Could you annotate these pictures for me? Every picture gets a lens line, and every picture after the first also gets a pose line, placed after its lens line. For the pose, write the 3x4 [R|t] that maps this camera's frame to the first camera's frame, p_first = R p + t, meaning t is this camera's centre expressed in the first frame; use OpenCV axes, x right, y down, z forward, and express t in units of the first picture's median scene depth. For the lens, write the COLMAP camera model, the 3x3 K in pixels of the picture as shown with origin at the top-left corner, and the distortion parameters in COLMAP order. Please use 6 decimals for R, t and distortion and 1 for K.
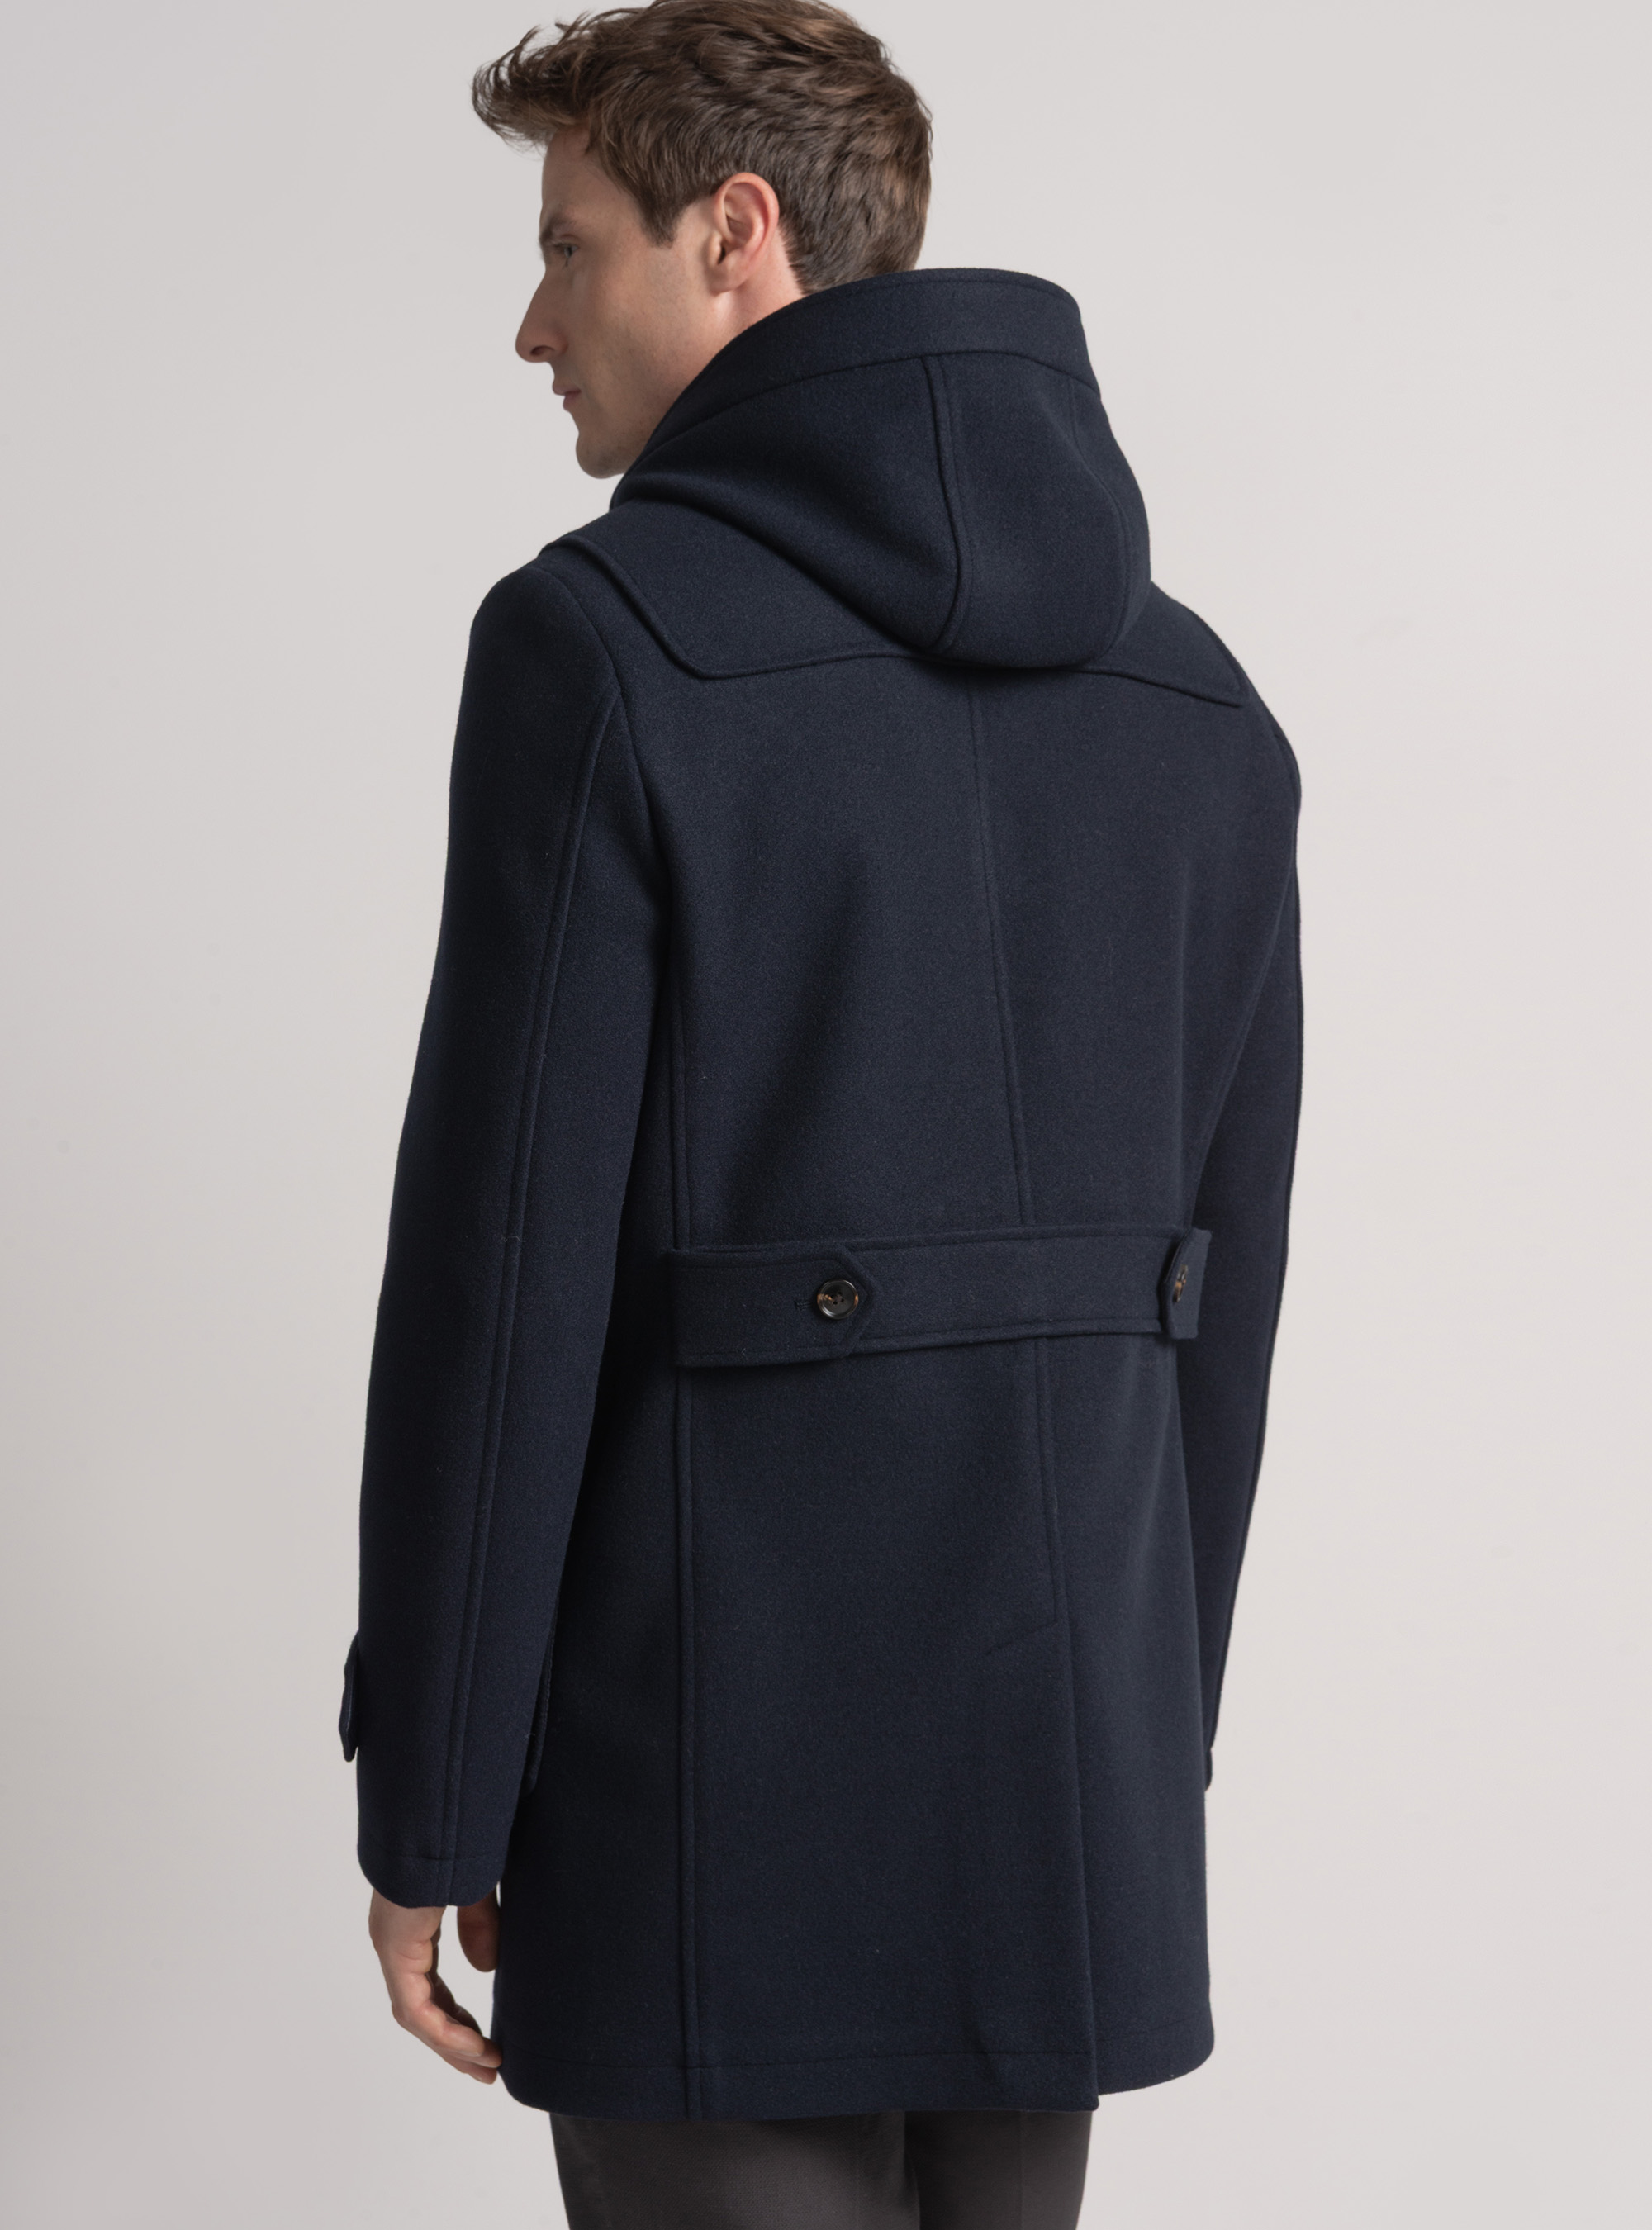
lens RADIAL K [[3502.9, 0, 809.6], [0, 3502.9, 1110.3], [0, 0, 1]] dist [-0.158511, 0.000000]
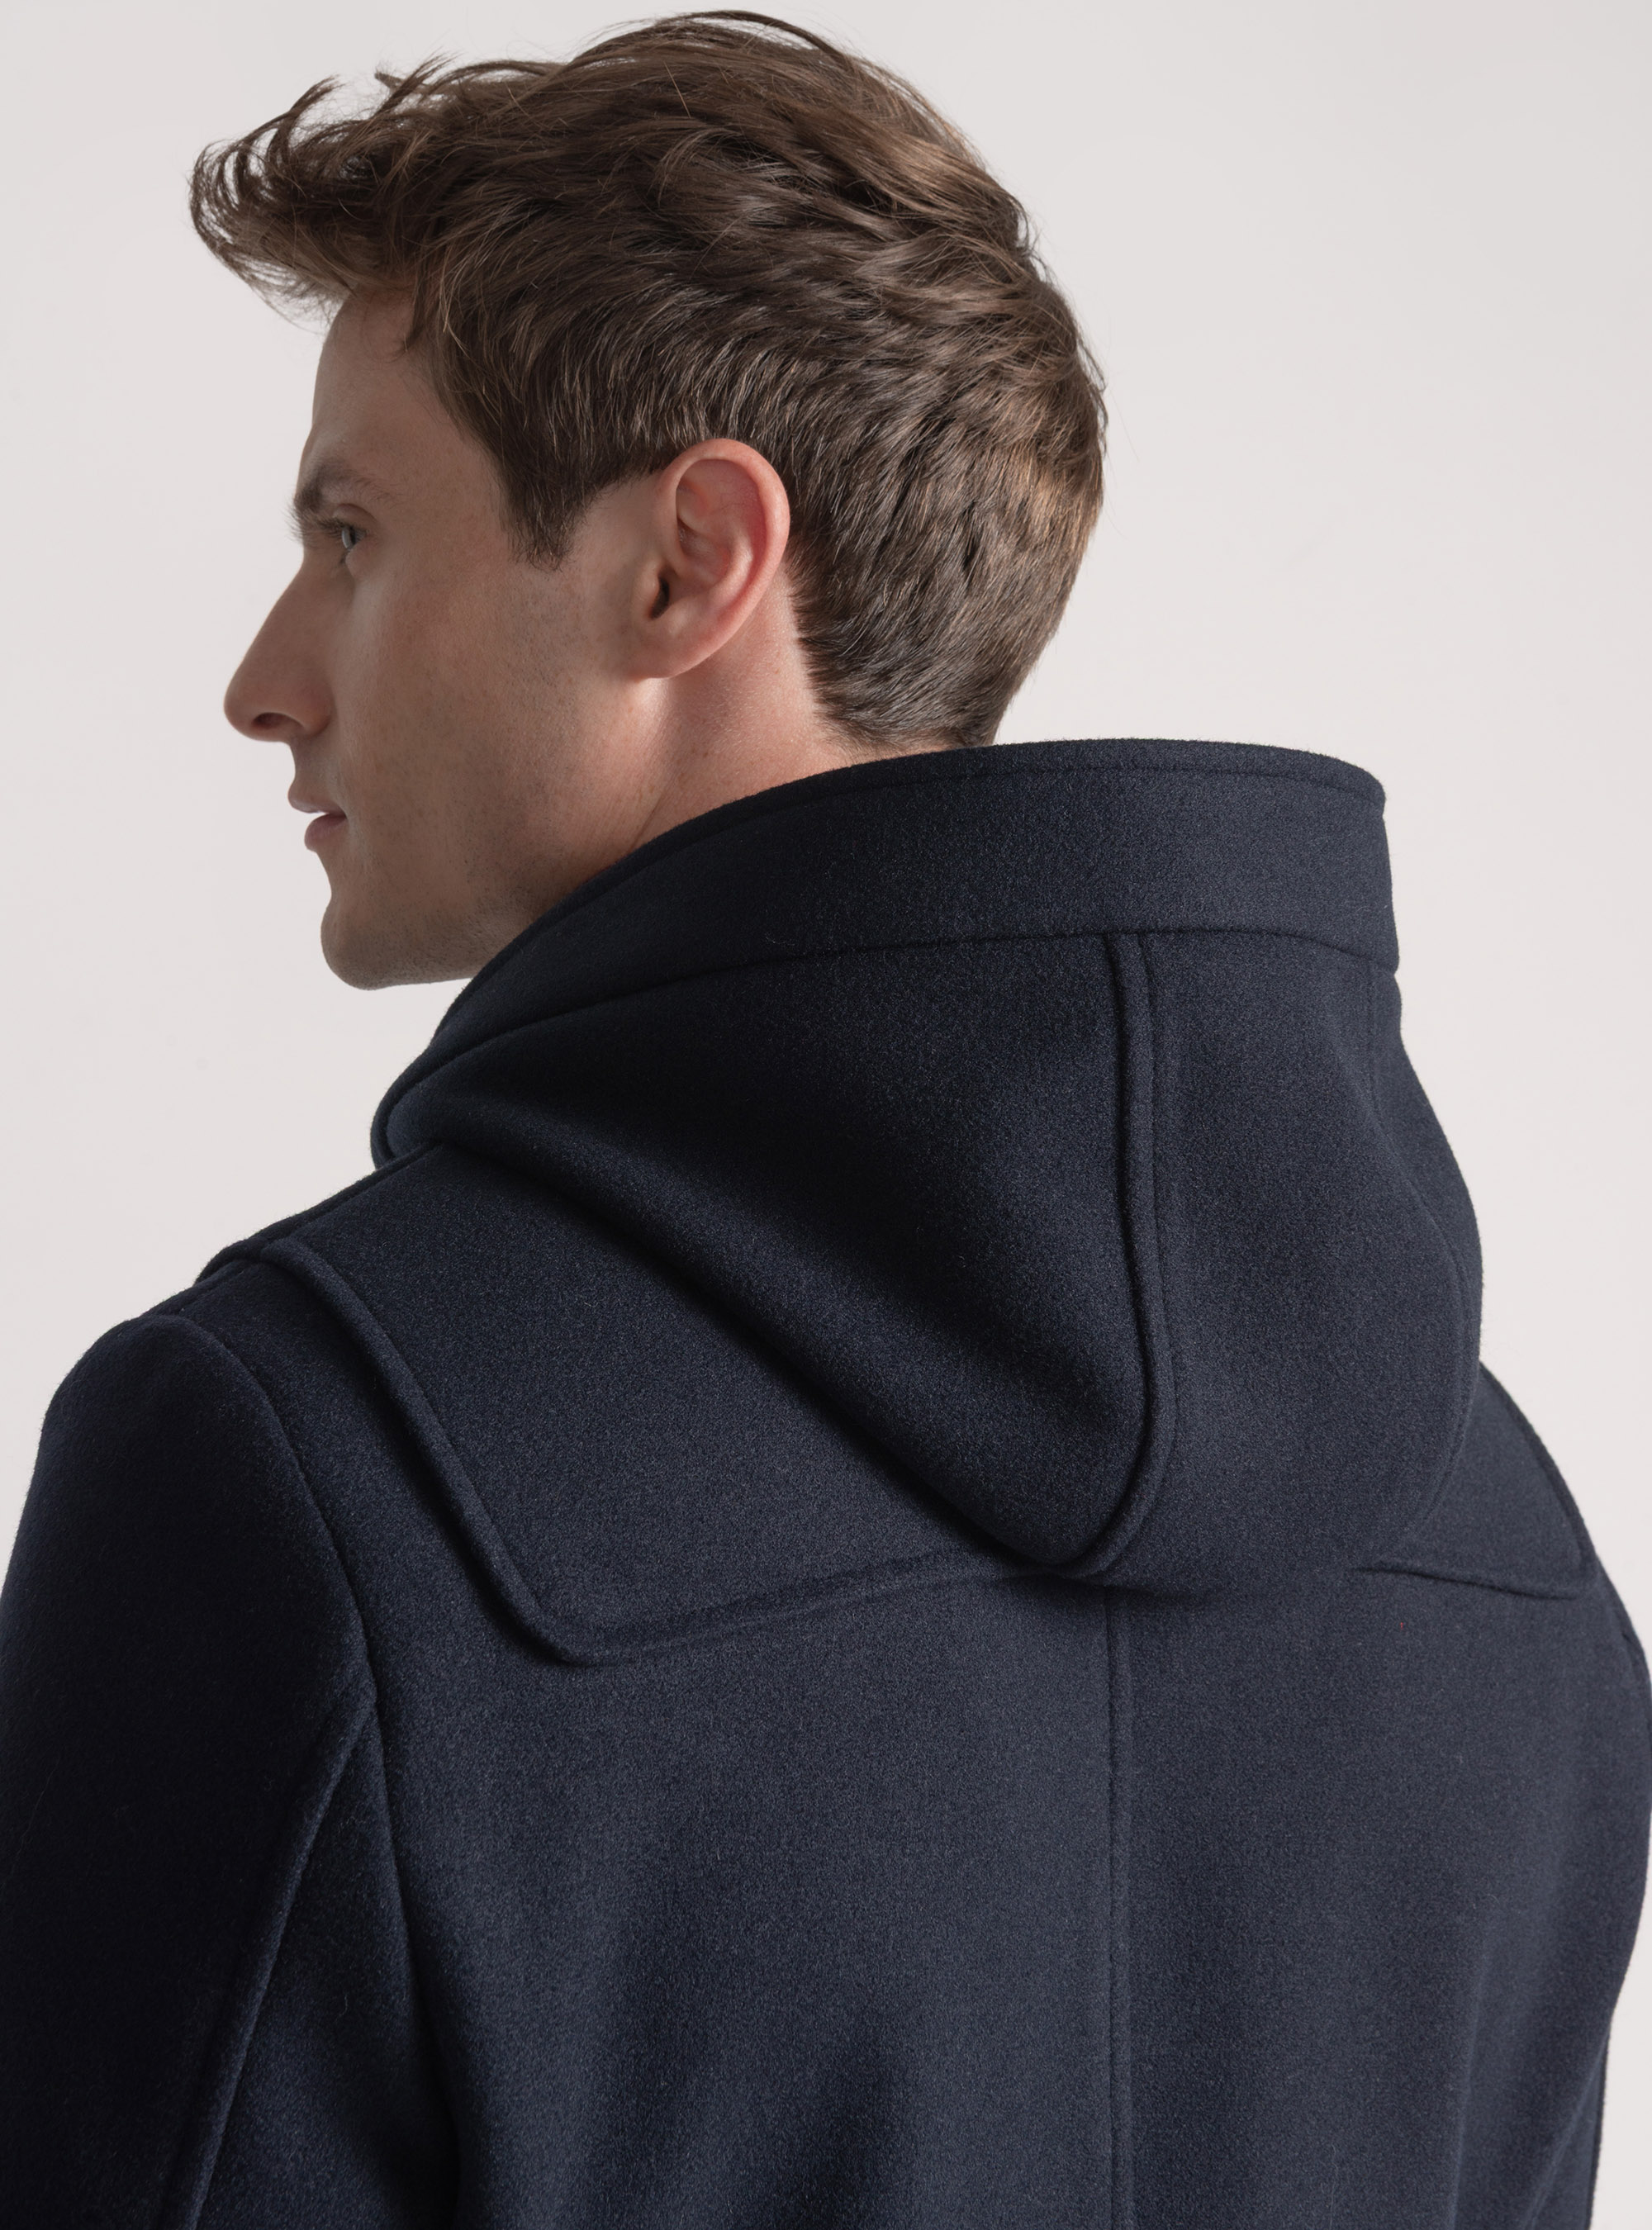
lens RADIAL K [[3502.9, 0, 846.8], [0, 3502.9, 1130.8], [0, 0, 1]] dist [-0.158511, 0.000000]
pose [[0.990364, 0.096418, 0.099415, -0.041778], [-0.096139, 0.995339, -0.007602, -0.173577], [-0.099684, -0.002029, 0.995017, 0.516214]]
